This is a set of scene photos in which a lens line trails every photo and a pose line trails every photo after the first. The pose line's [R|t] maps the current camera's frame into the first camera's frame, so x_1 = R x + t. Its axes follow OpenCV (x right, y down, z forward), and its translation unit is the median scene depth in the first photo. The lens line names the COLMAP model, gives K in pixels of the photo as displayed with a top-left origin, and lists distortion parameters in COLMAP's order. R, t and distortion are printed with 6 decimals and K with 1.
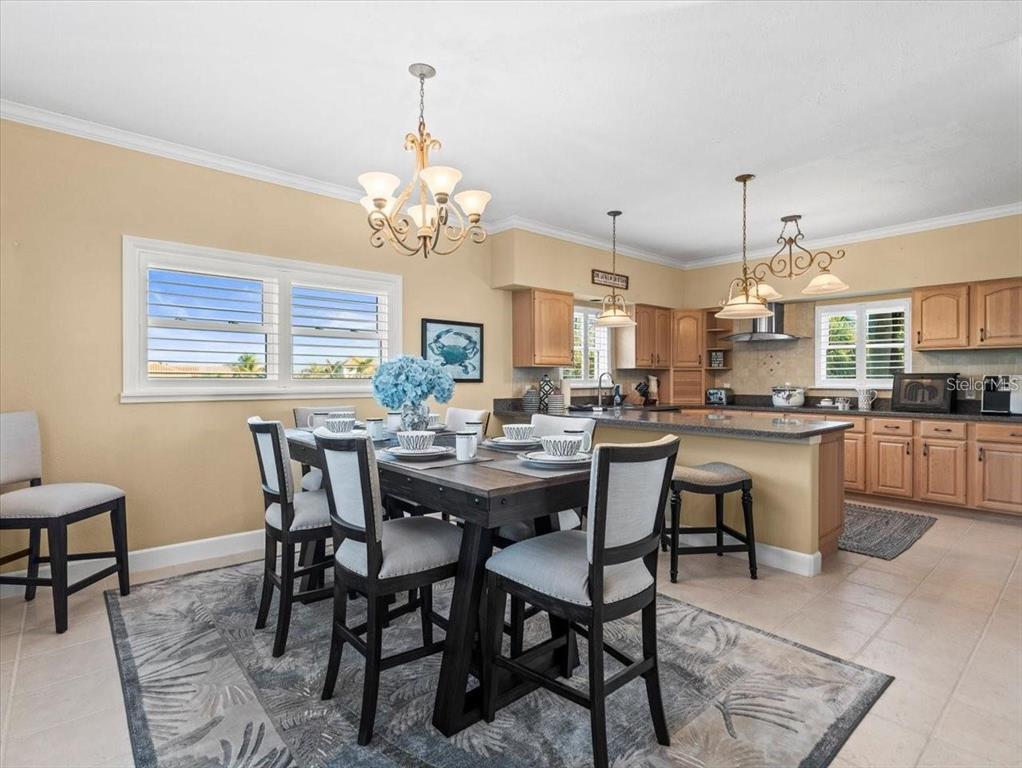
lens RADIAL K [[514.3, 0, 514.1], [0, 514.3, 376.1], [0, 0, 1]] dist [-0.001042, 0.000125]
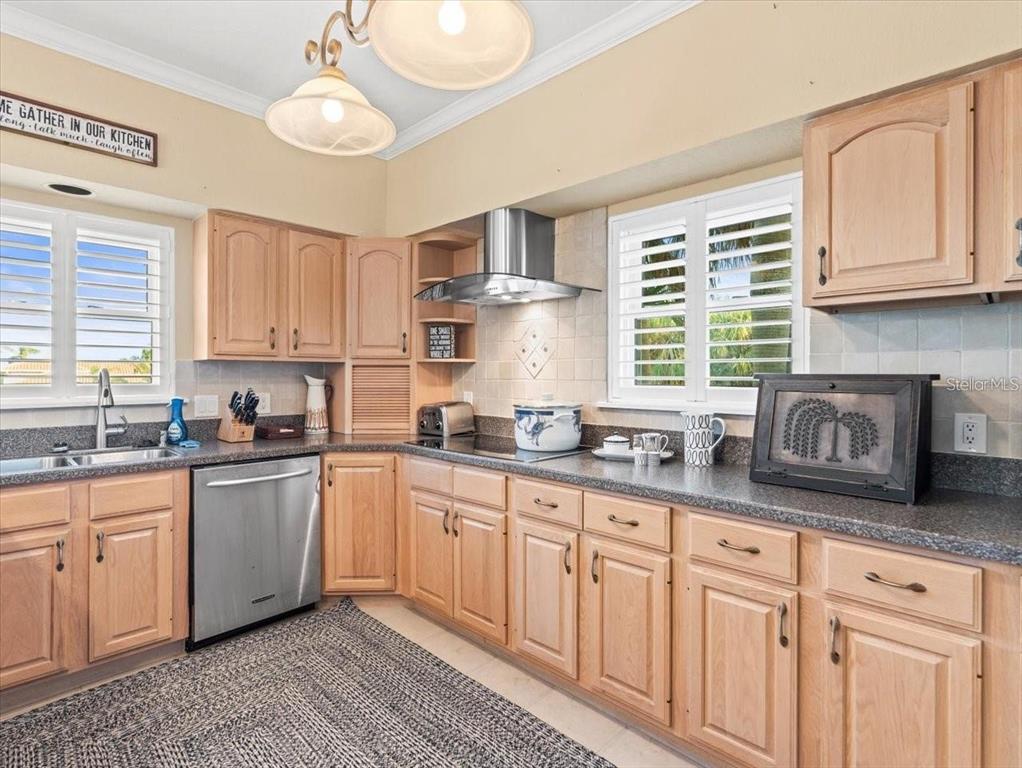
lens RADIAL K [[524.7, 0, 501.3], [0, 524.7, 367.6], [0, 0, 1]] dist [-0.005665, -0.000570]
pose [[0.997481, 0.003613, 0.070835, 0.542828], [-0.002983, 0.999955, -0.009002, -0.006195], [-0.070865, 0.008769, 0.997447, 0.661258]]
